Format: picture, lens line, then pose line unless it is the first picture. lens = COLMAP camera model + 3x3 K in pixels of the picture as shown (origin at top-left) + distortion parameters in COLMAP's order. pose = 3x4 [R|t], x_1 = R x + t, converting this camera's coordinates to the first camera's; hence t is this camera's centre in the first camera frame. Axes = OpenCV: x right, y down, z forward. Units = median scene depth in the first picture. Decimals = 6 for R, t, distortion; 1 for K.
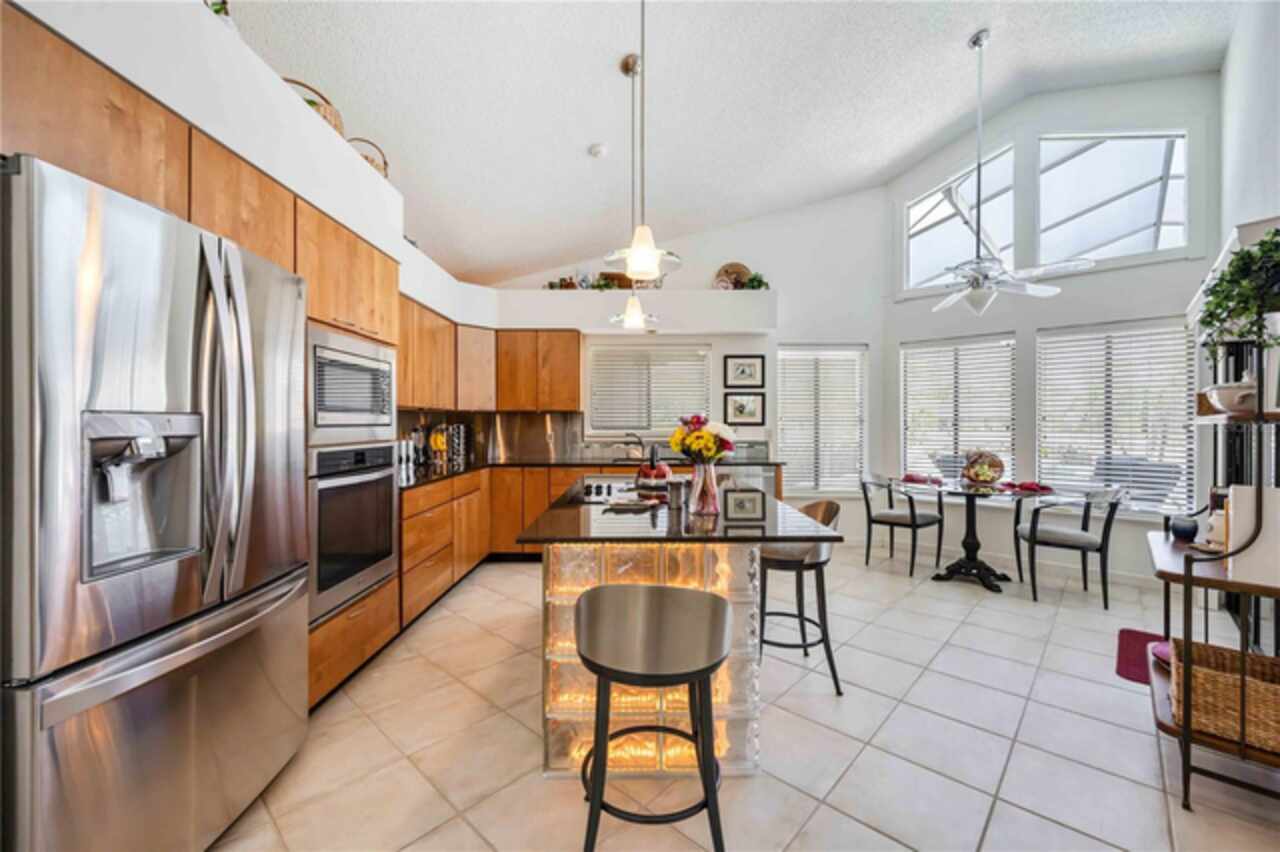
lens RADIAL K [[507.0, 0, 643.1], [0, 507.0, 424.5], [0, 0, 1]] dist [-0.003843, -0.000201]
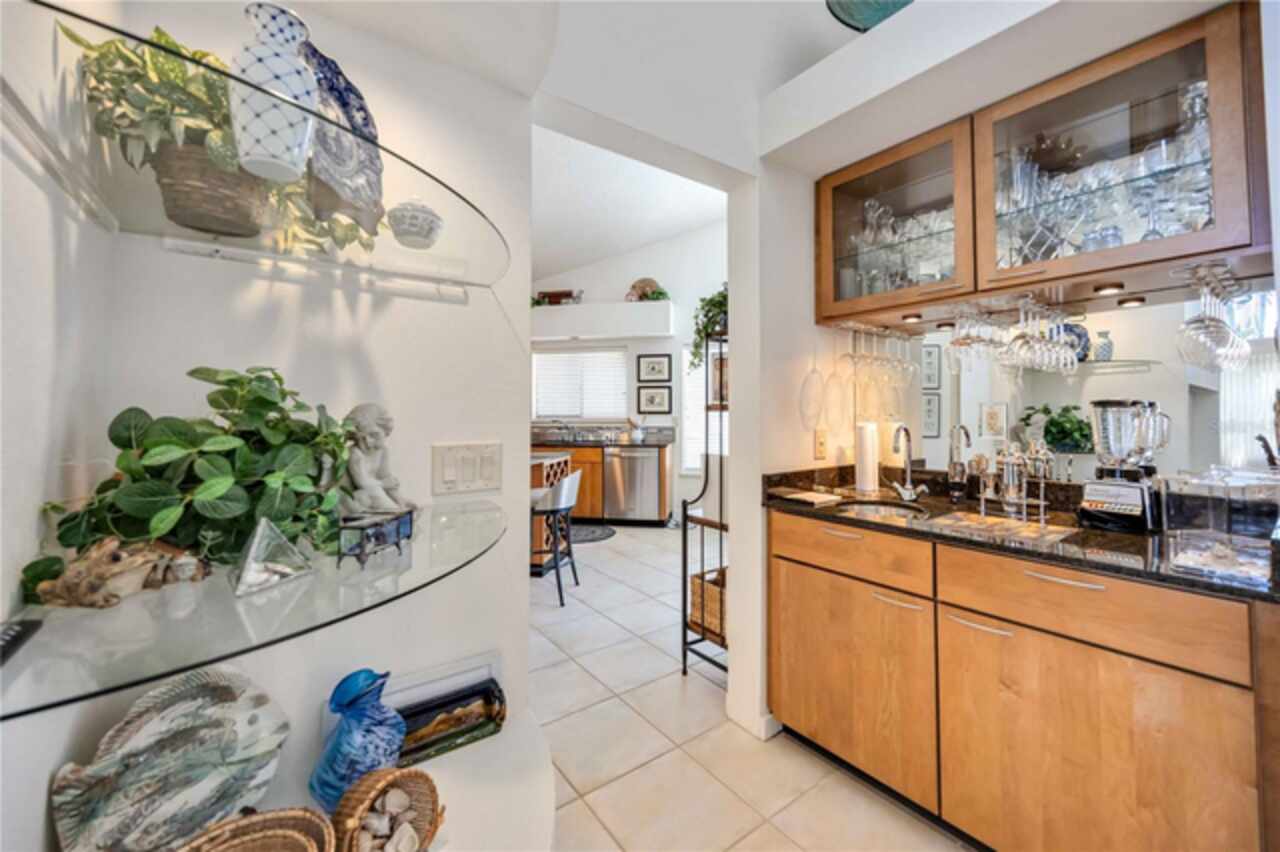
lens RADIAL K [[507.0, 0, 648.7], [0, 507.0, 389.5], [0, 0, 1]] dist [-0.003843, -0.000201]
pose [[0.983205, -0.010970, -0.182175, 0.424688], [0.003166, 0.999067, -0.043077, -0.004030], [0.182477, 0.041777, 0.982322, -0.178053]]
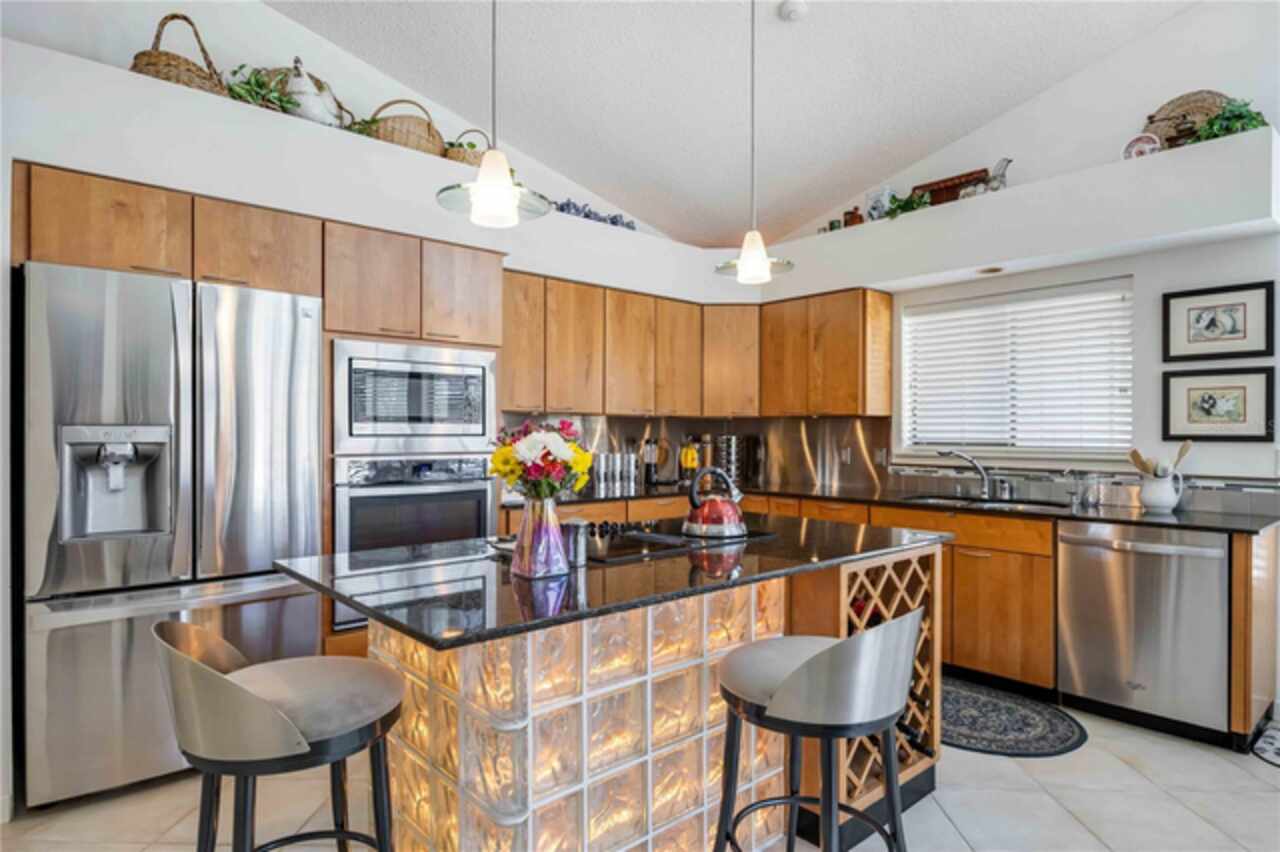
lens RADIAL K [[719.1, 0, 648.8], [0, 719.1, 430.9], [0, 0, 1]] dist [-0.000890, 0.002432]
pose [[0.665384, 0.001688, -0.746500, 0.361748], [-0.005824, 0.999979, -0.002931, -0.002639], [0.746479, 0.006298, 0.665379, 0.200566]]
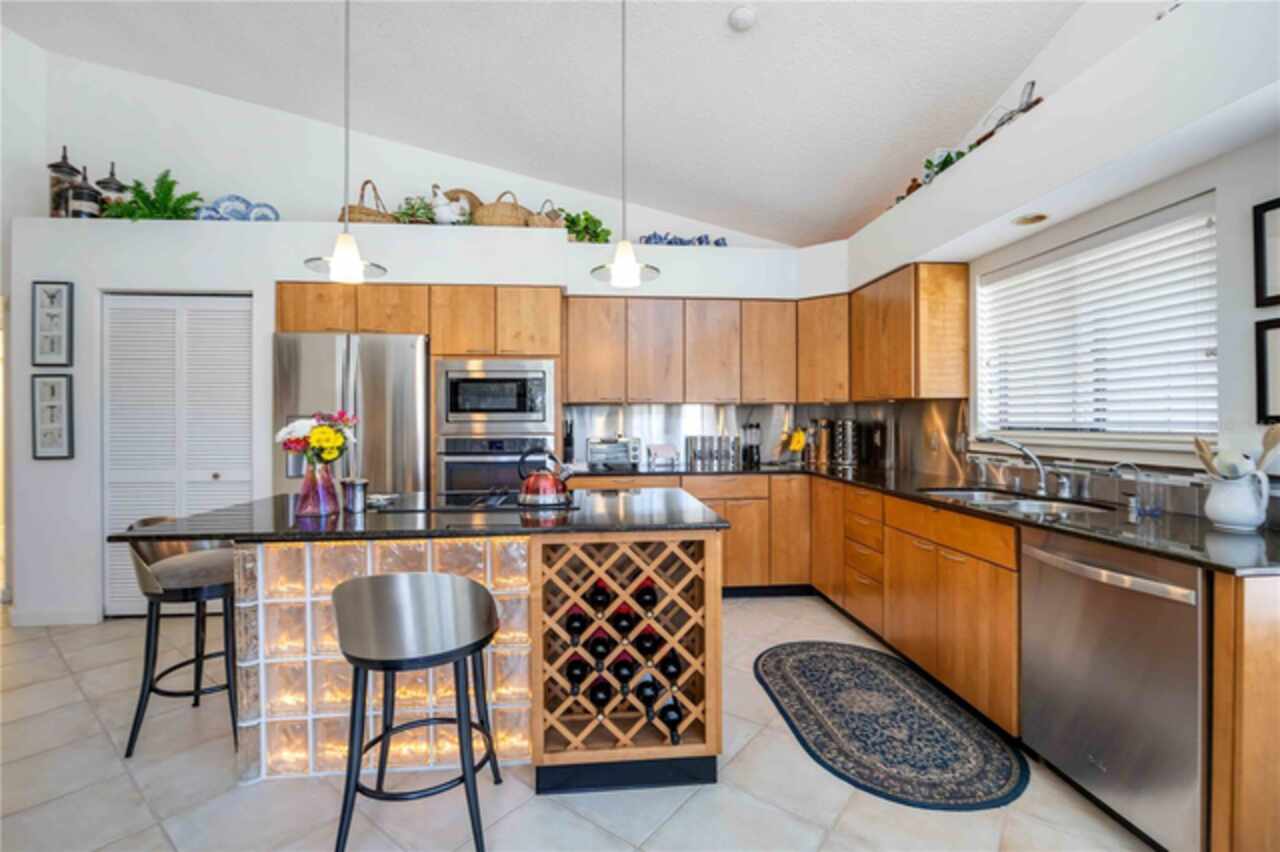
lens RADIAL K [[569.7, 0, 642.7], [0, 569.7, 414.4], [0, 0, 1]] dist [-0.010479, -0.000656]
pose [[0.088853, -0.007025, -0.996020, 0.504362], [0.001673, 0.999975, -0.006903, -0.002853], [0.996043, -0.001053, 0.088862, 0.612815]]
